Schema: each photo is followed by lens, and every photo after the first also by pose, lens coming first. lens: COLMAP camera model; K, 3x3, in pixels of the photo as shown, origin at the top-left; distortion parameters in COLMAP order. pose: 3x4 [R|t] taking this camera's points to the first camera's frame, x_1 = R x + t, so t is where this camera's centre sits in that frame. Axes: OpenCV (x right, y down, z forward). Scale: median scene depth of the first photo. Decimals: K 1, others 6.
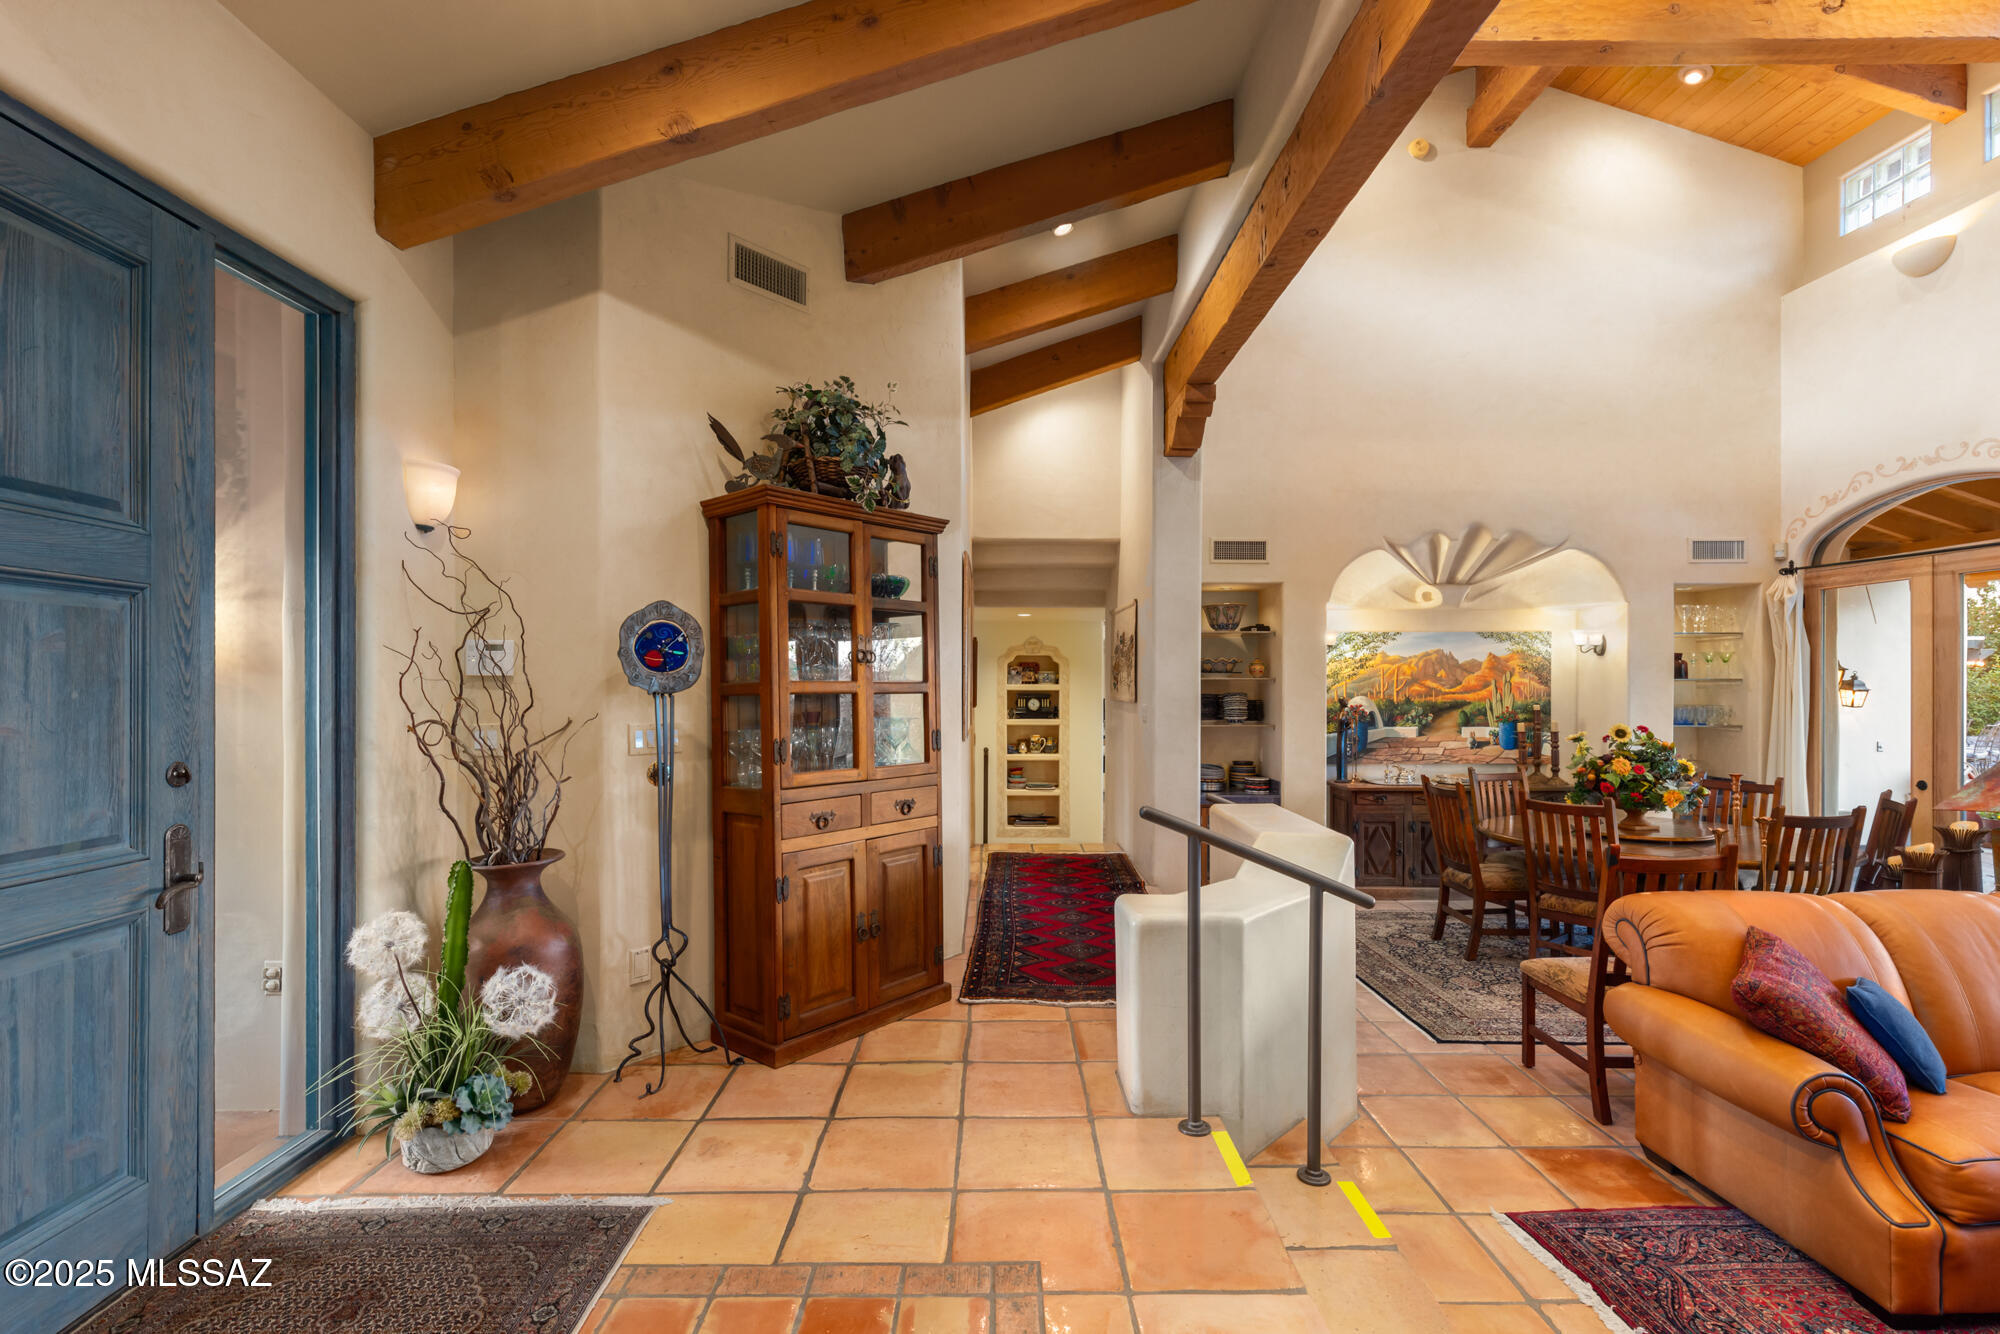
lens RADIAL K [[907.4, 0, 1003.4], [0, 907.4, 684.4], [0, 0, 1]] dist [0.002716, -0.000831]
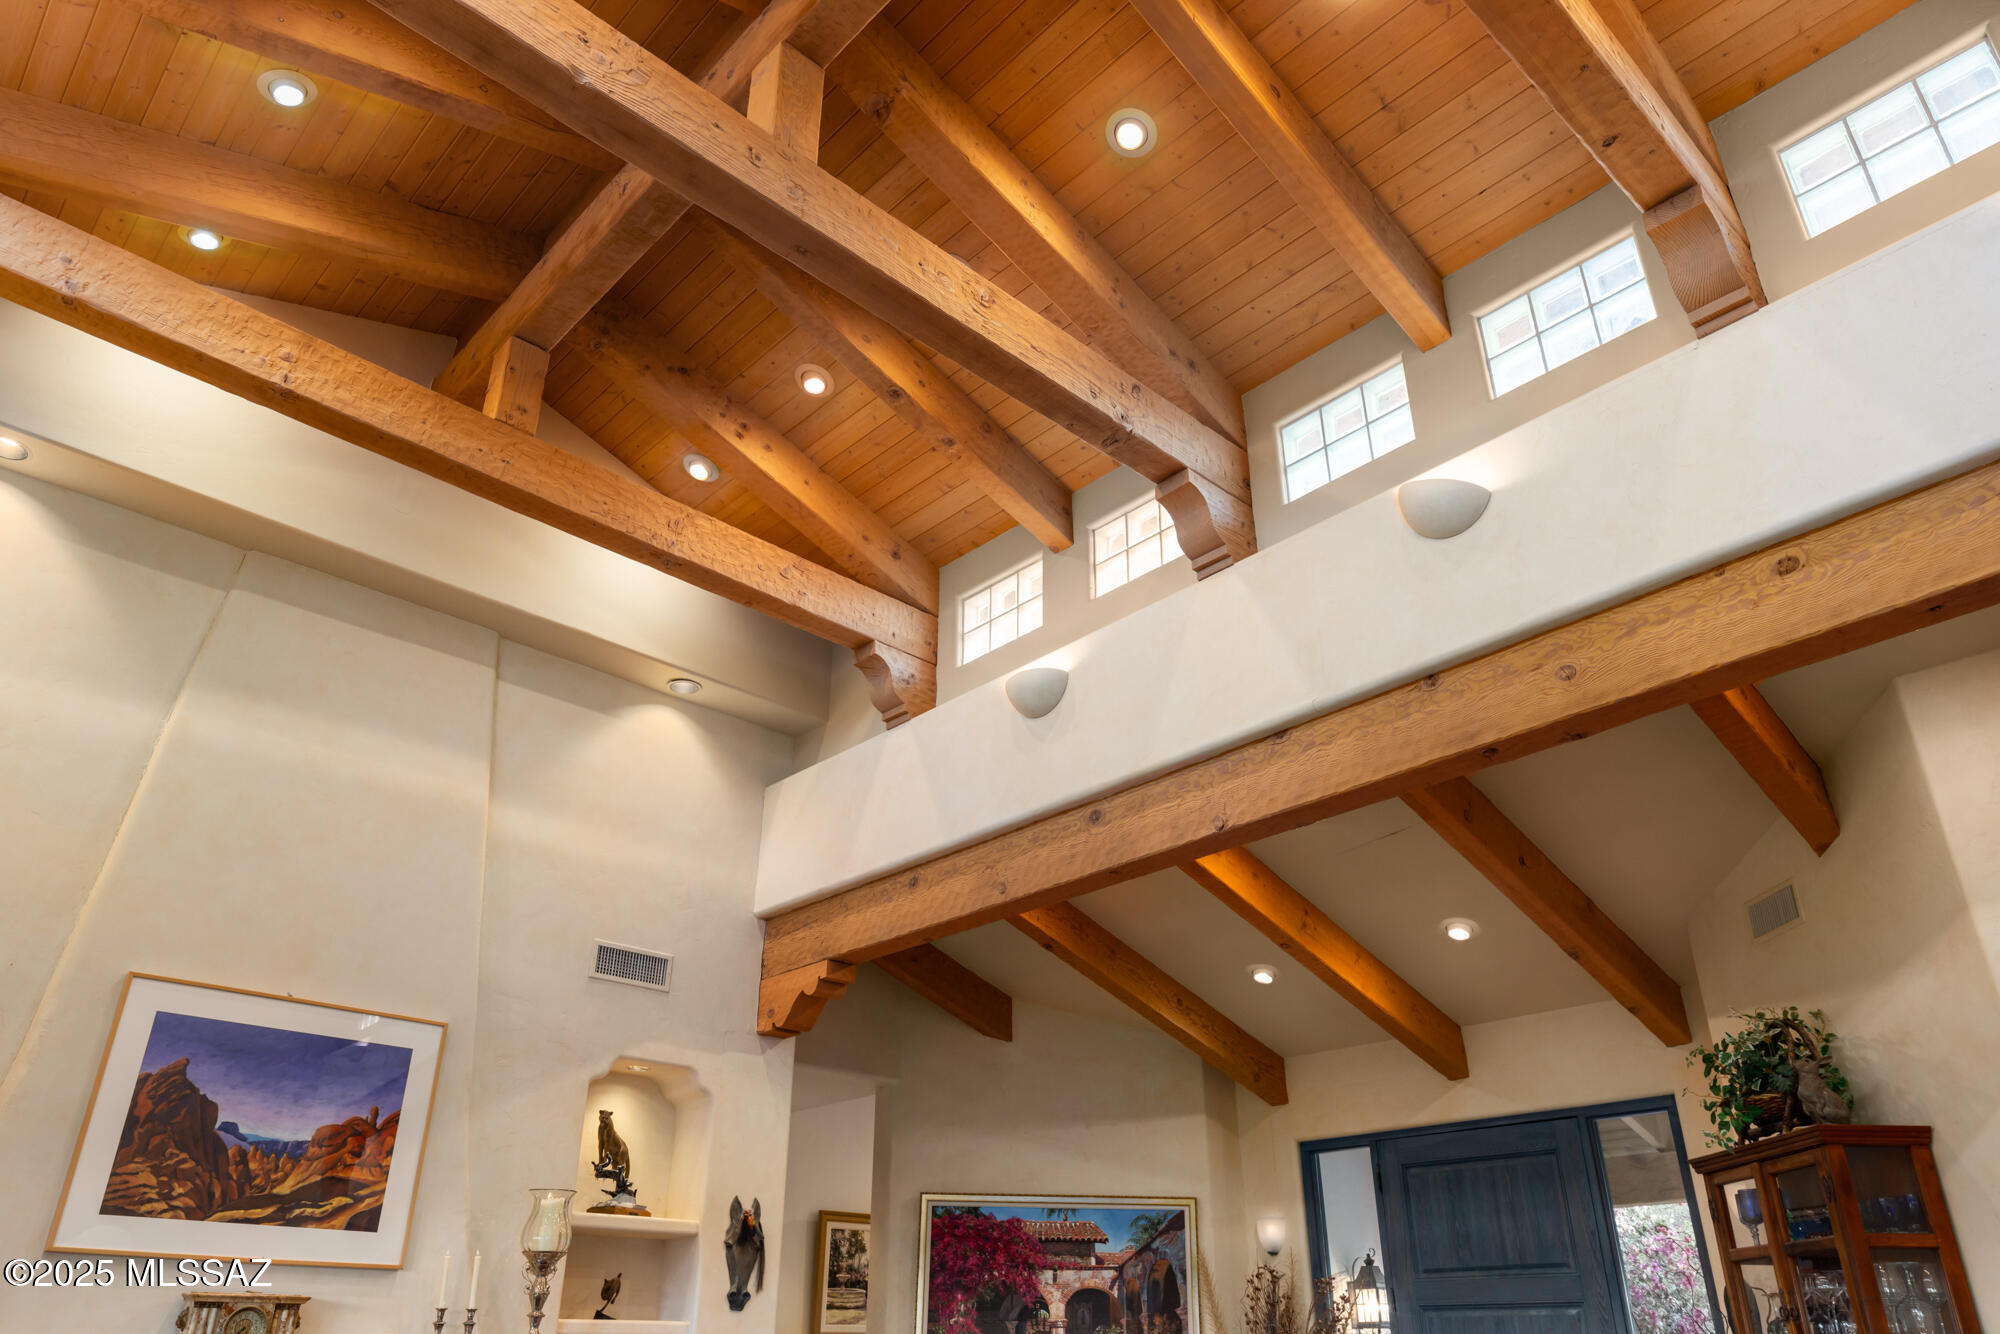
lens RADIAL K [[1336.1, 0, 1001.4], [0, 1336.1, 674.3], [0, 0, 1]] dist [-0.000707, -0.004615]
pose [[-0.739857, -0.308307, -0.597961, 0.734330], [-0.001497, 0.889565, -0.456806, 0.006364], [0.672762, -0.337076, -0.658613, 0.782637]]
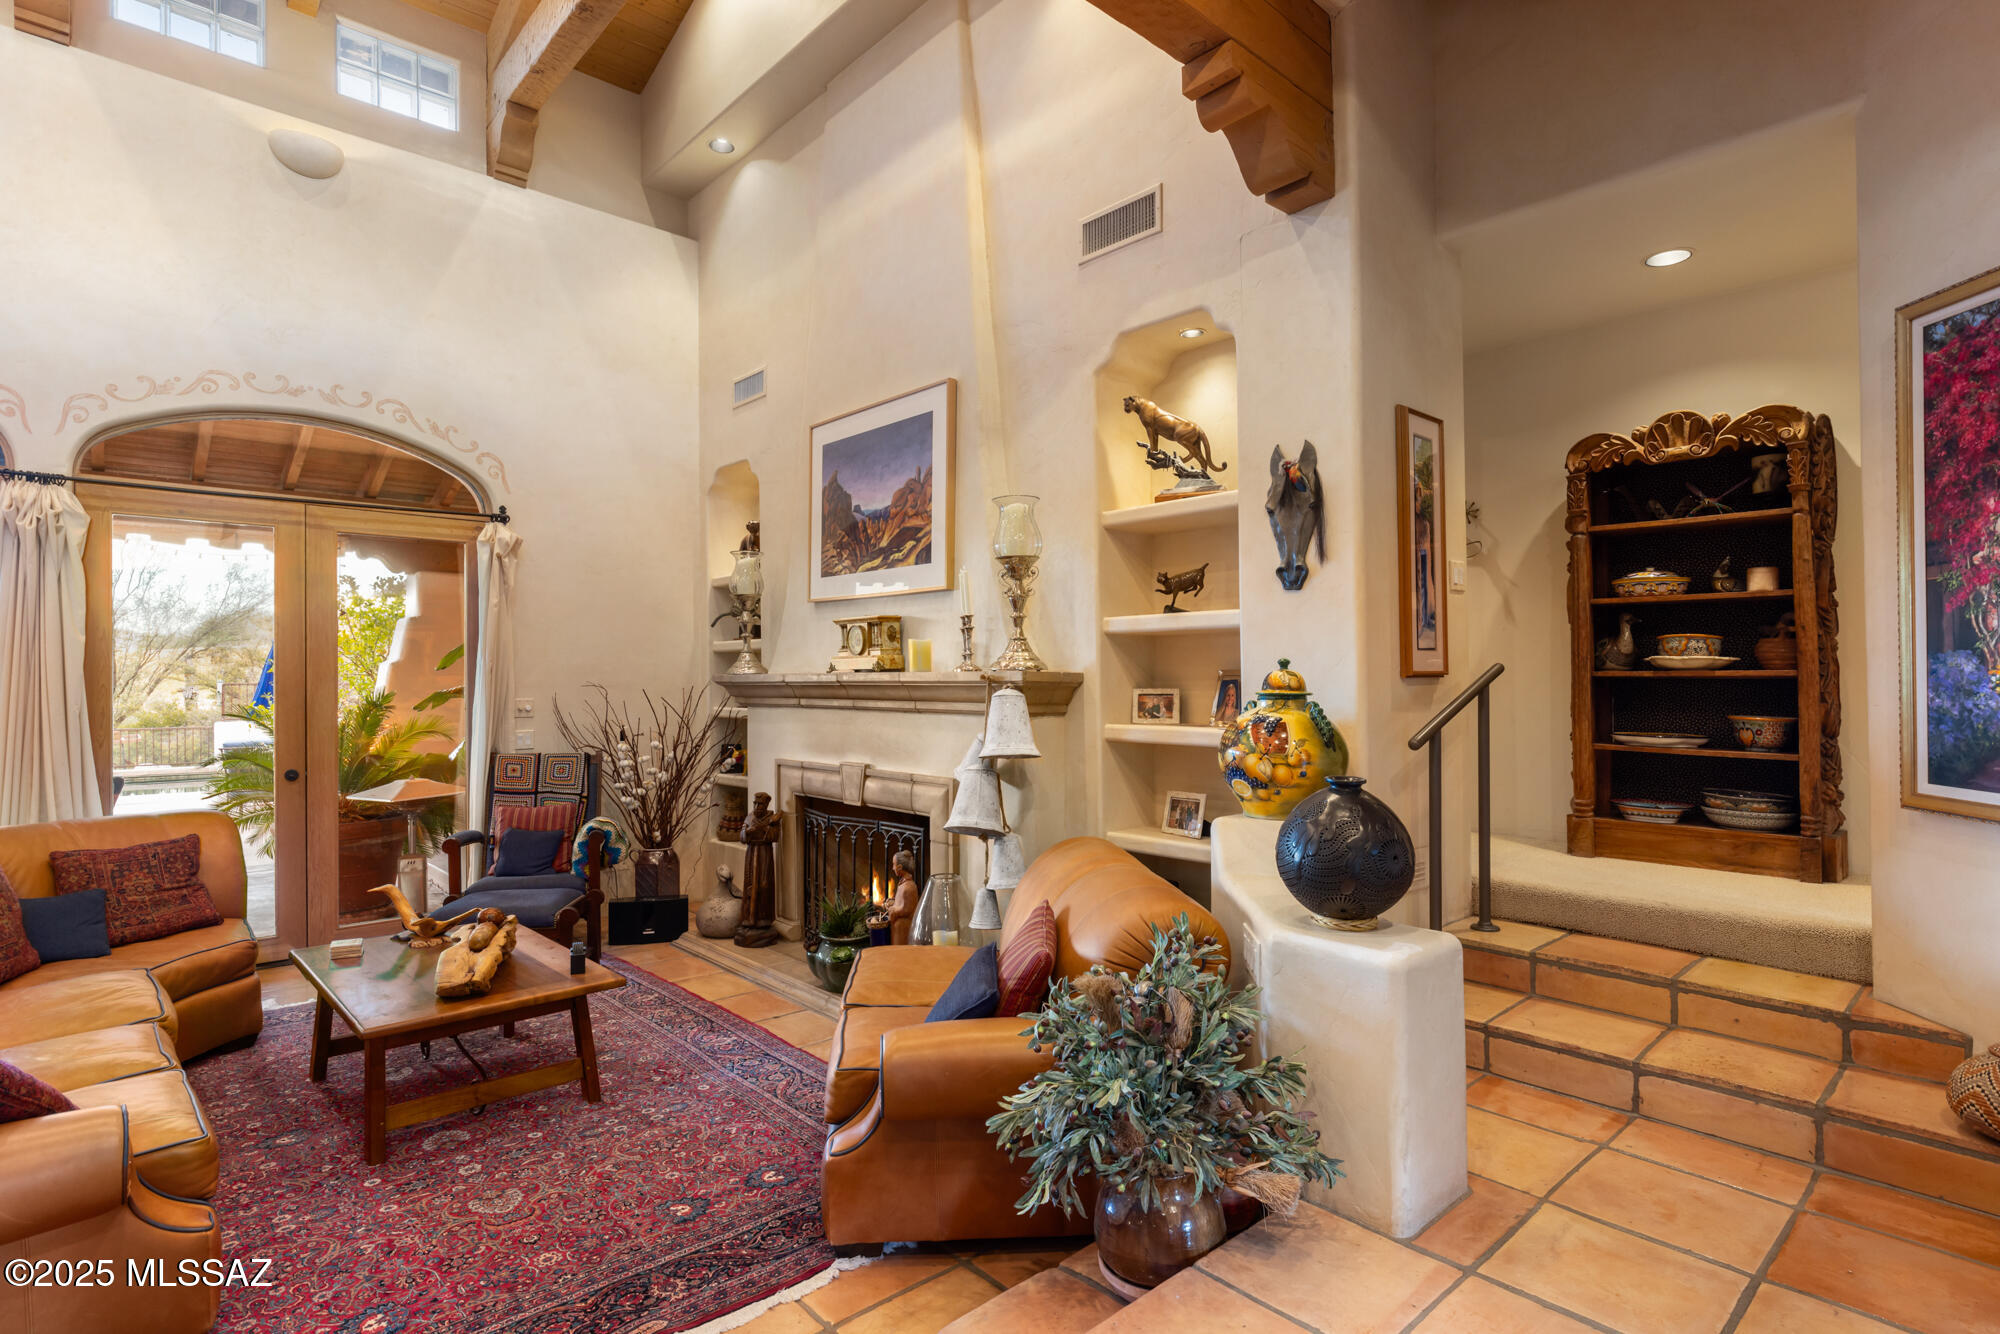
lens RADIAL K [[990.5, 0, 996.5], [0, 990.5, 667.2], [0, 0, 1]] dist [-0.002666, -0.000684]
pose [[-0.663178, 0.008482, 0.748414, -0.081634], [0.001670, 0.999950, -0.009853, 0.019281], [-0.748460, -0.005285, -0.663159, 0.346055]]
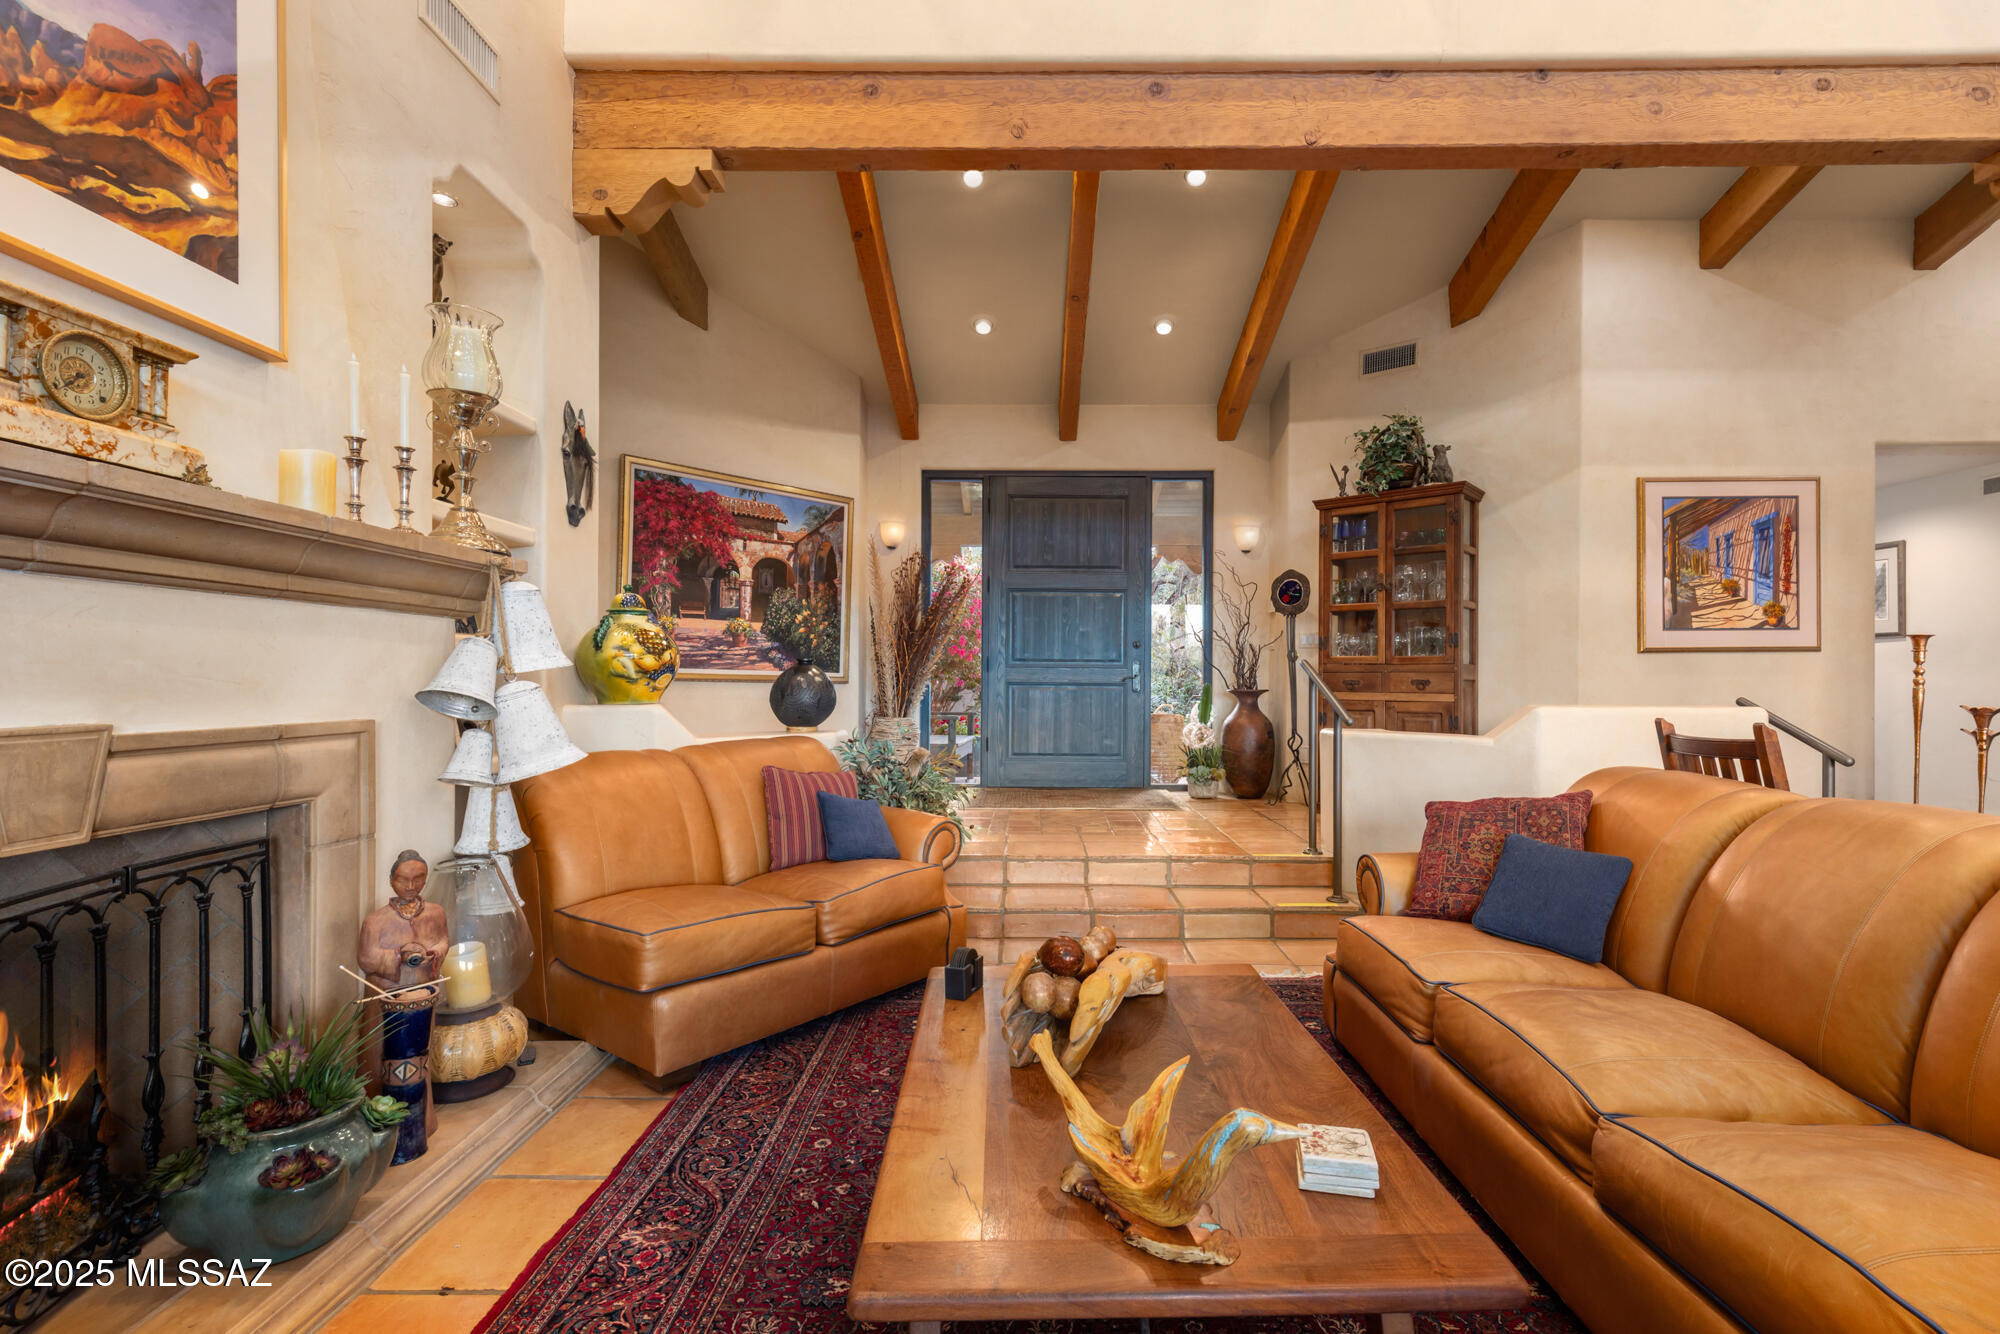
lens RADIAL K [[907.4, 0, 1010.5], [0, 907.4, 669.3], [0, 0, 1]] dist [0.002716, -0.000831]
pose [[-0.033062, -0.008655, -0.999416, 0.726110], [-0.007180, 0.999939, -0.008422, 0.066079], [0.999427, 0.006897, -0.033123, 0.194425]]
